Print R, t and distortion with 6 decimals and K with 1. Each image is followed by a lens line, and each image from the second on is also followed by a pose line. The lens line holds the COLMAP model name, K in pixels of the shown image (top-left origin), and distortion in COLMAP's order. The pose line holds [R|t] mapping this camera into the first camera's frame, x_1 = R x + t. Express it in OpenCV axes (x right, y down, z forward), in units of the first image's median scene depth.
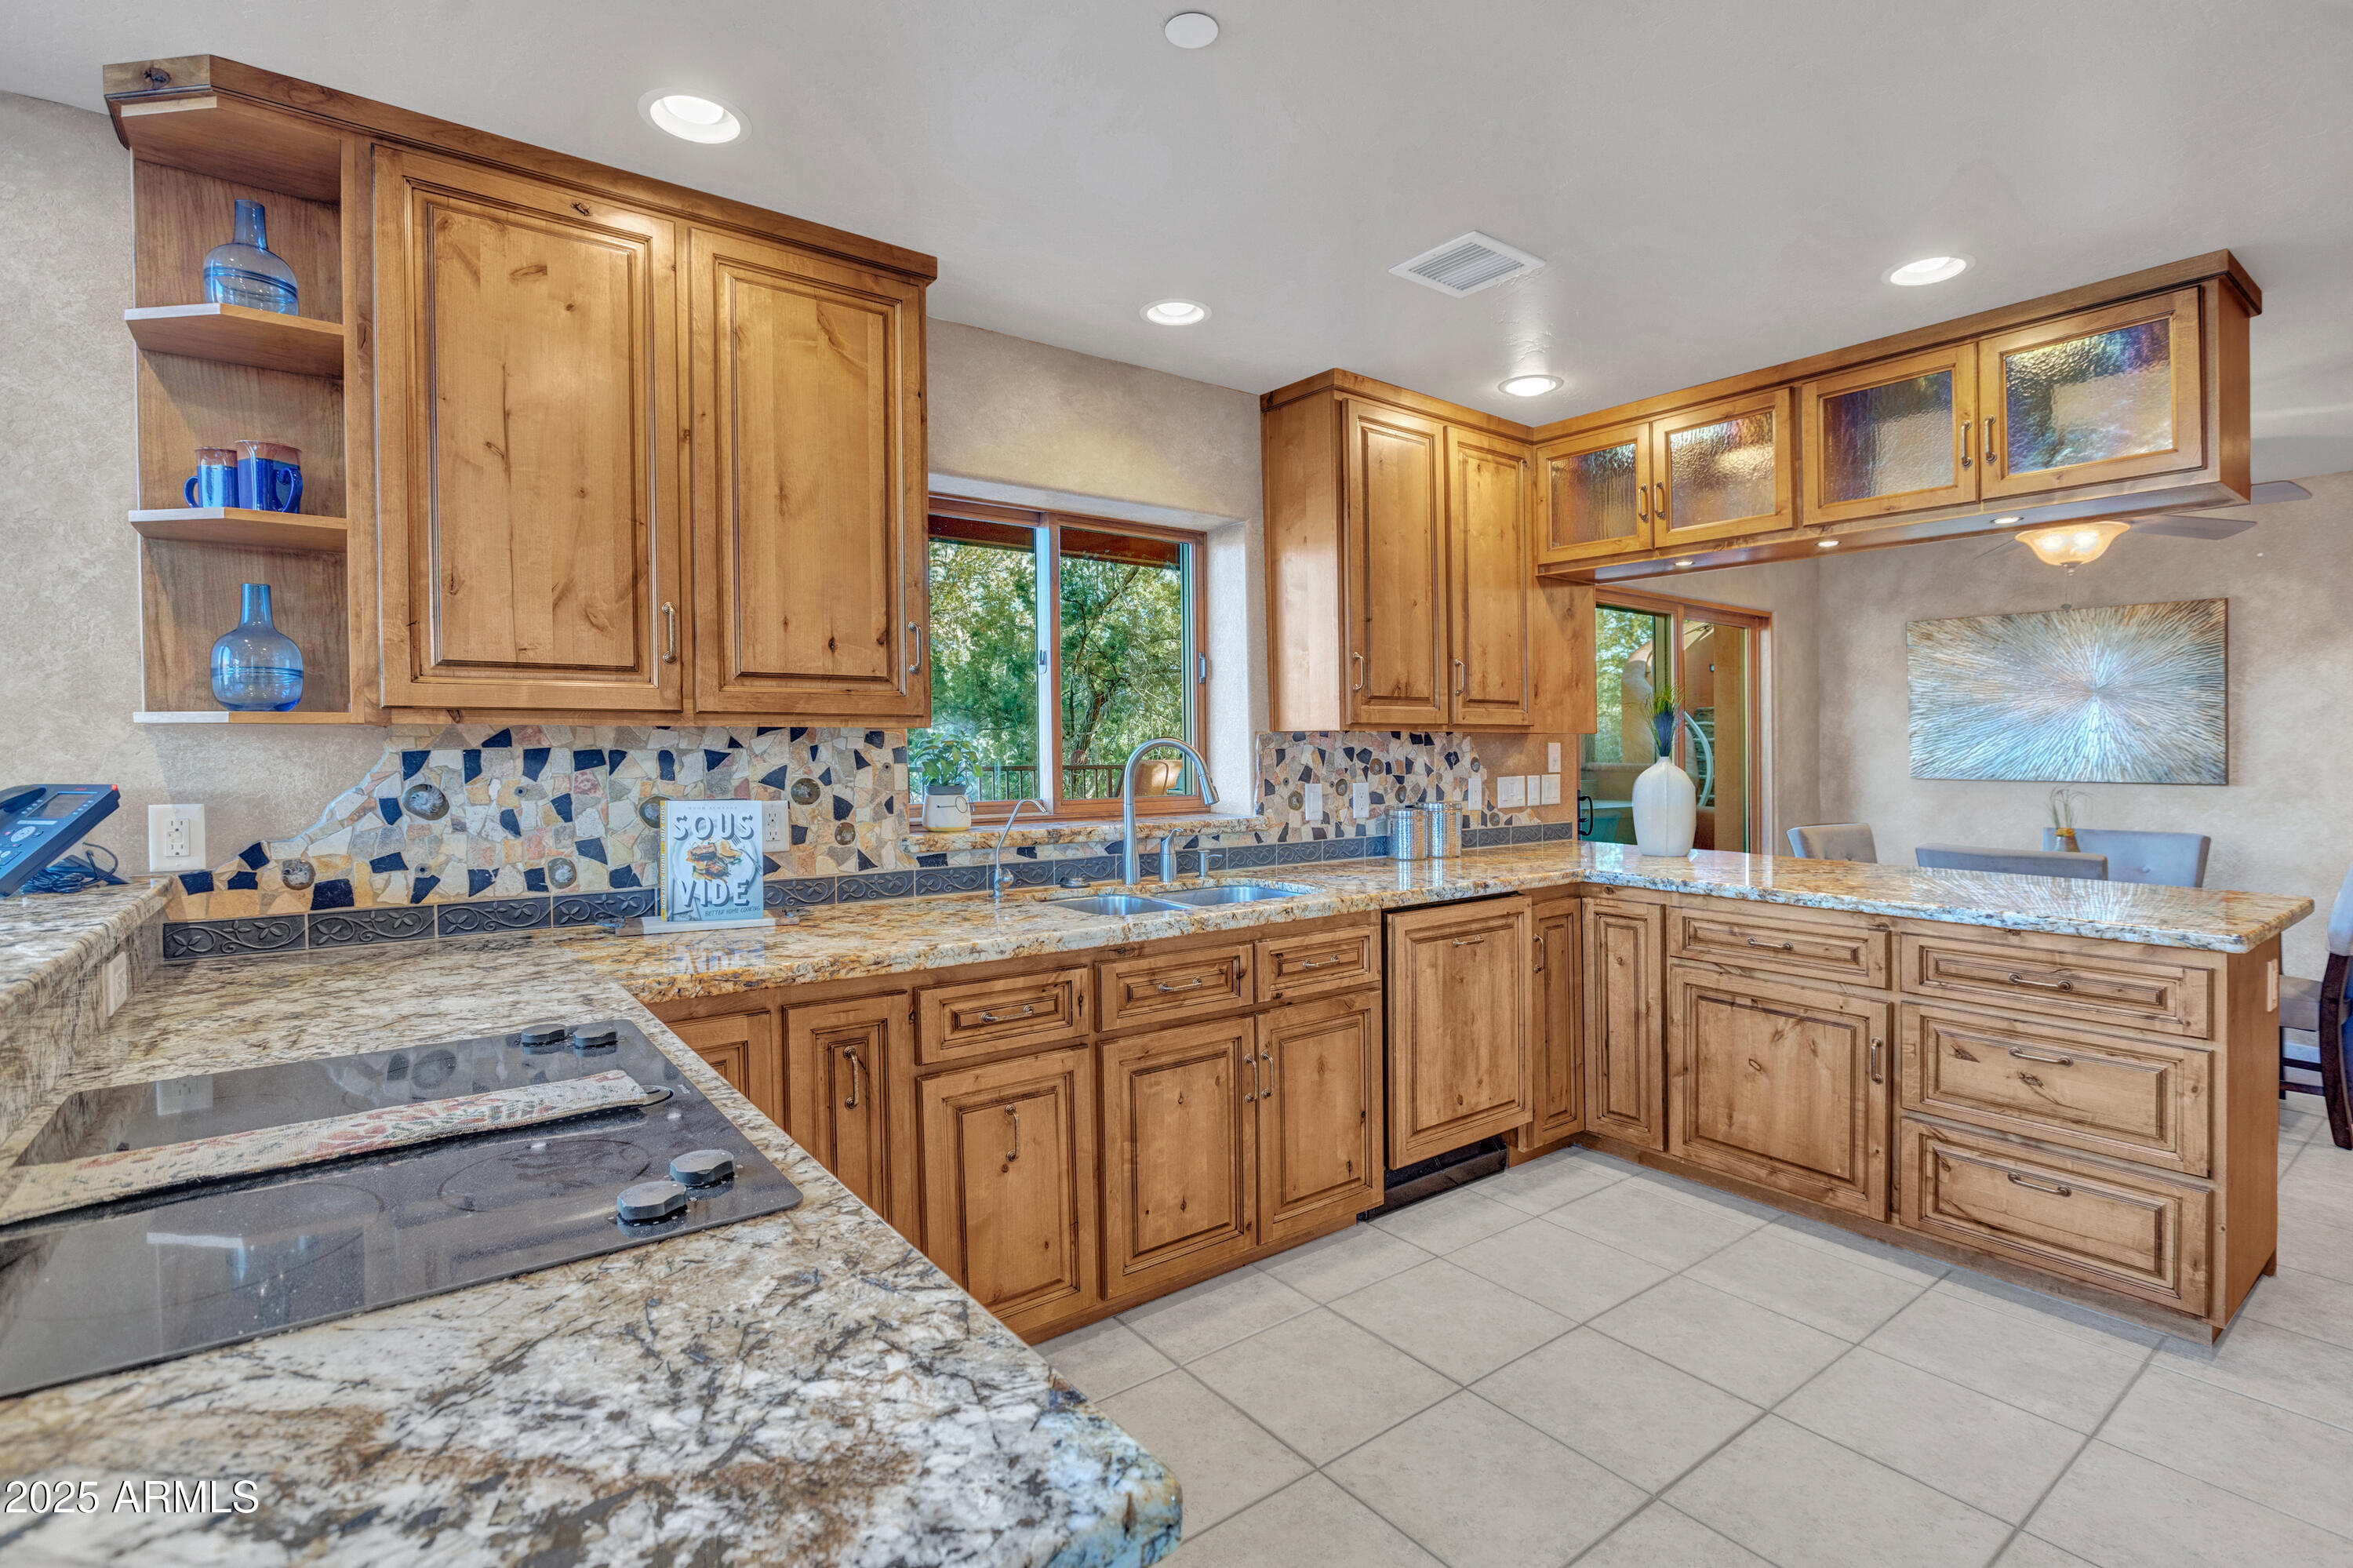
lens RADIAL K [[1115.9, 0, 1178.9], [0, 1115.9, 766.6], [0, 0, 1]] dist [-0.009285, 0.001205]
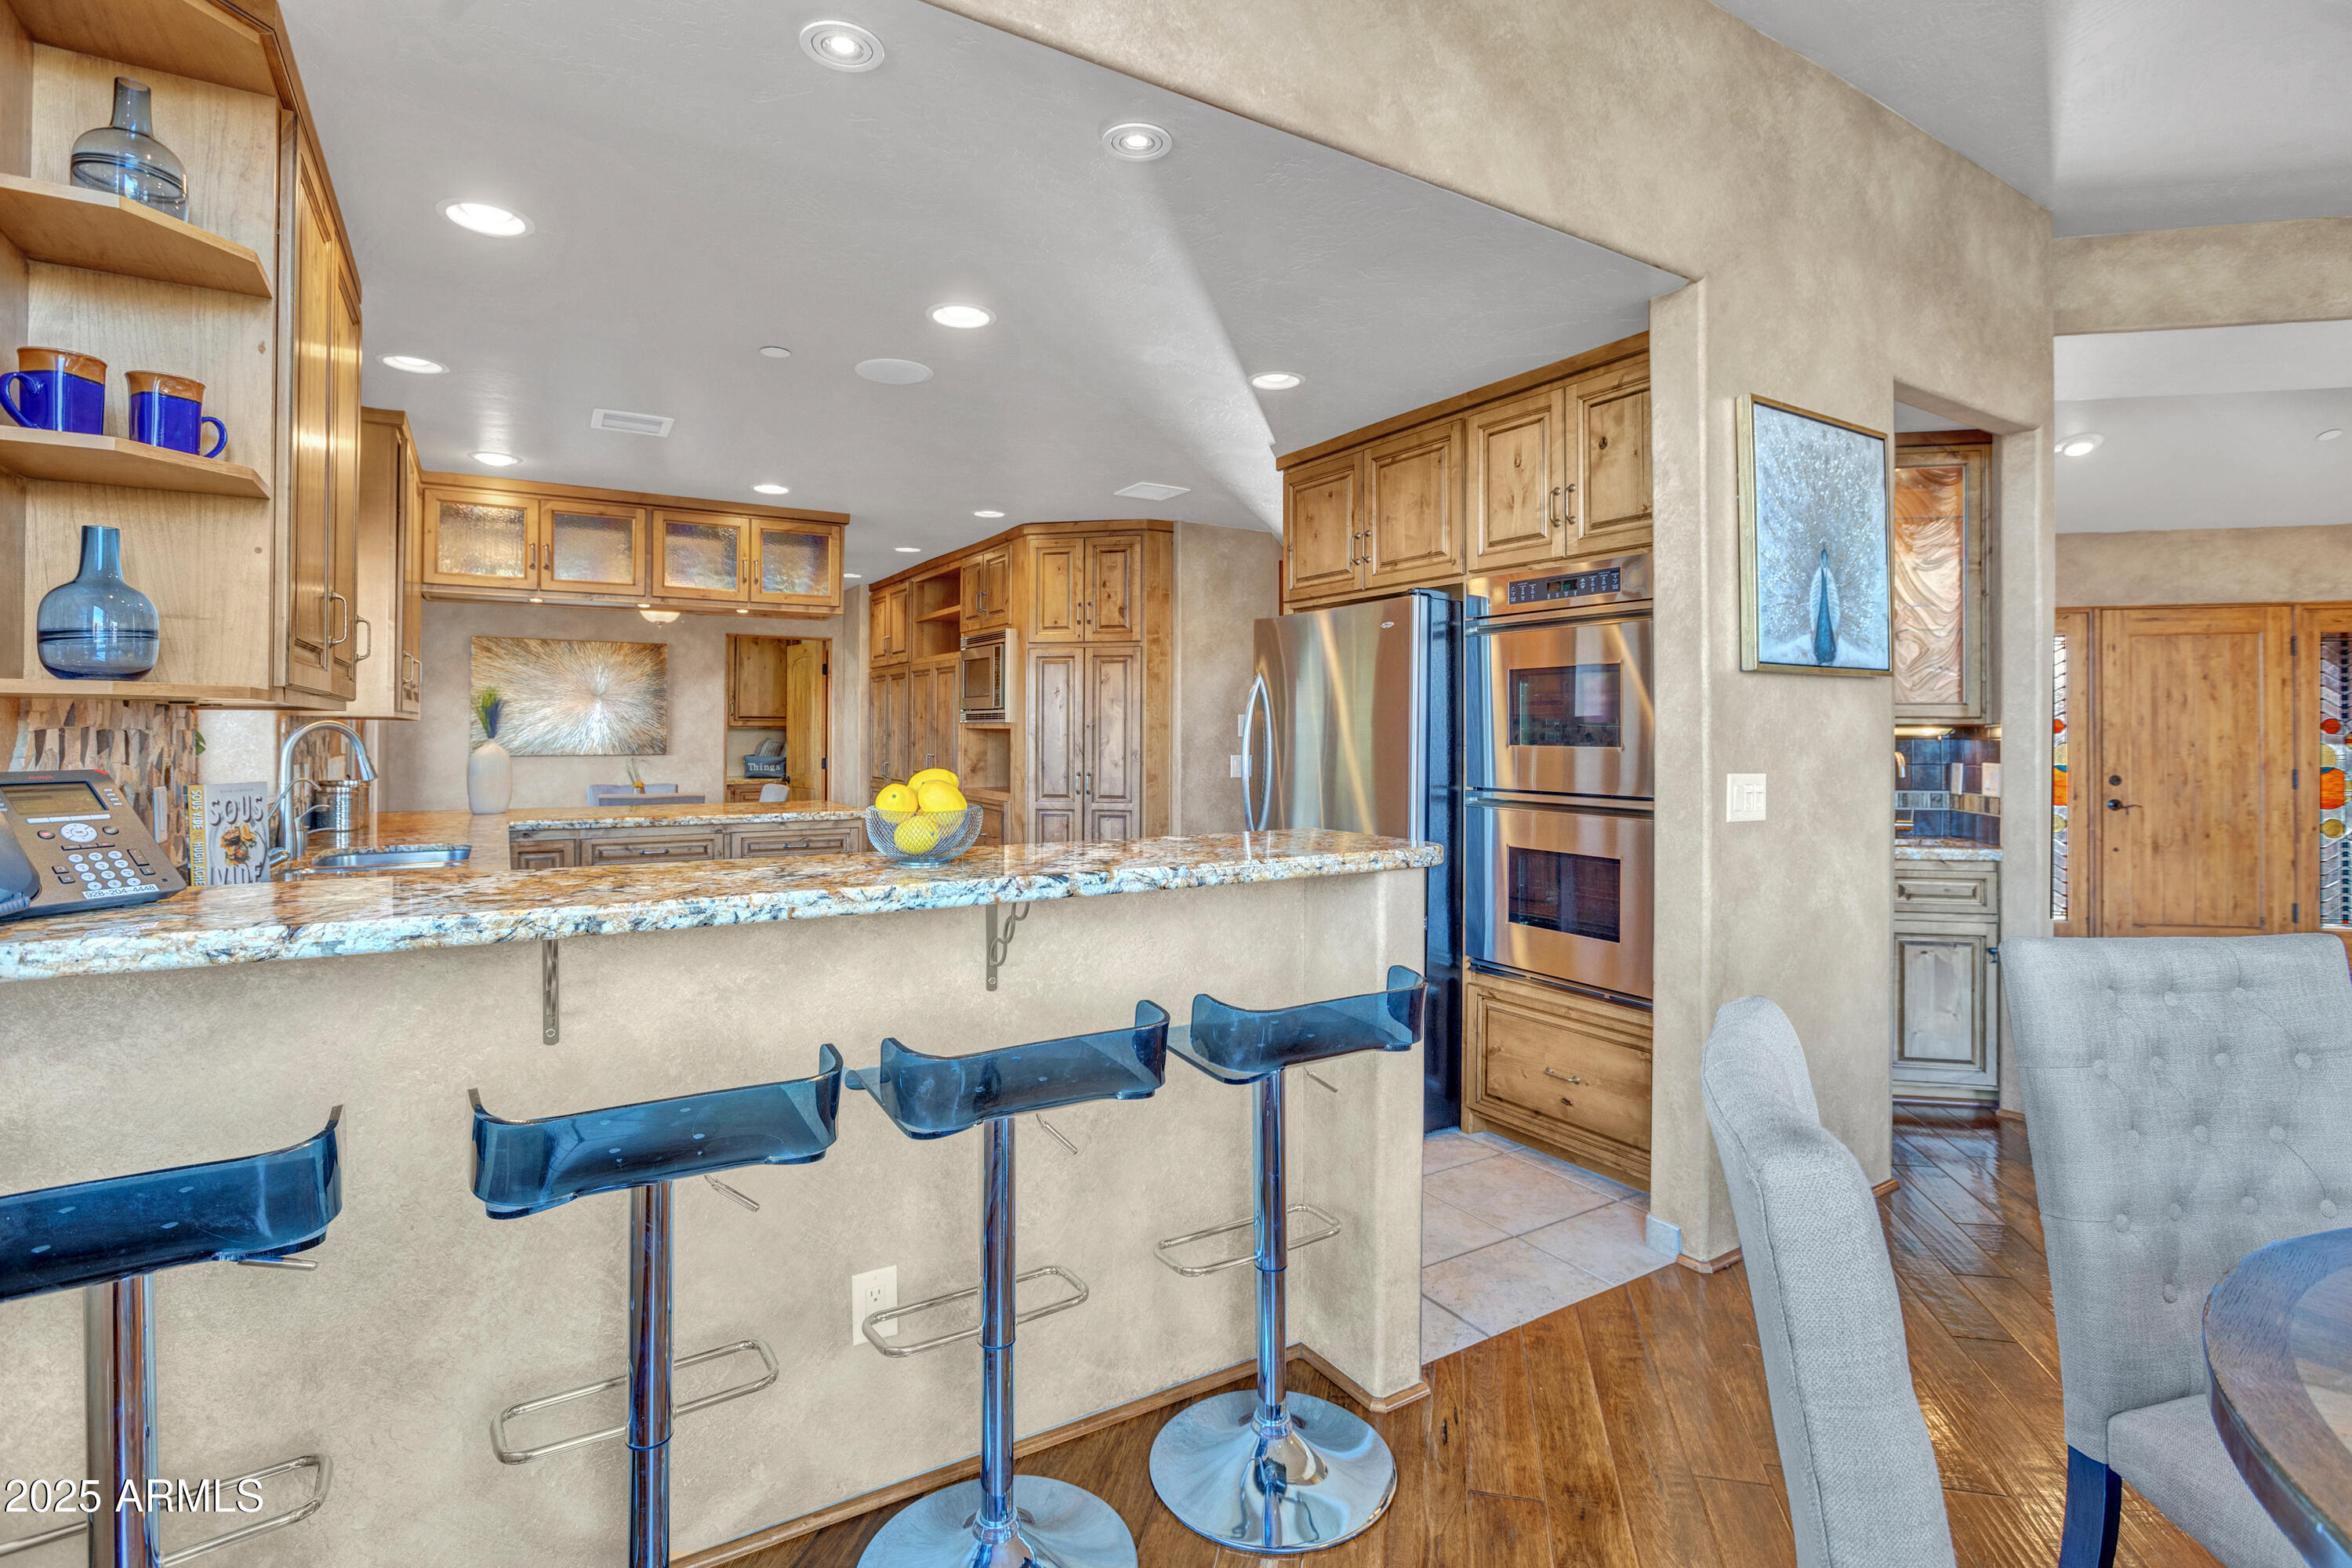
lens RADIAL K [[1115.3, 0, 1178.7], [0, 1115.3, 723.6], [0, 0, 1]] dist [-0.009285, 0.001205]
pose [[0.093095, 0.009692, 0.995610, -0.747756], [0.017829, 0.999776, -0.011400, 0.003050], [-0.995498, 0.018812, 0.092902, 0.061981]]
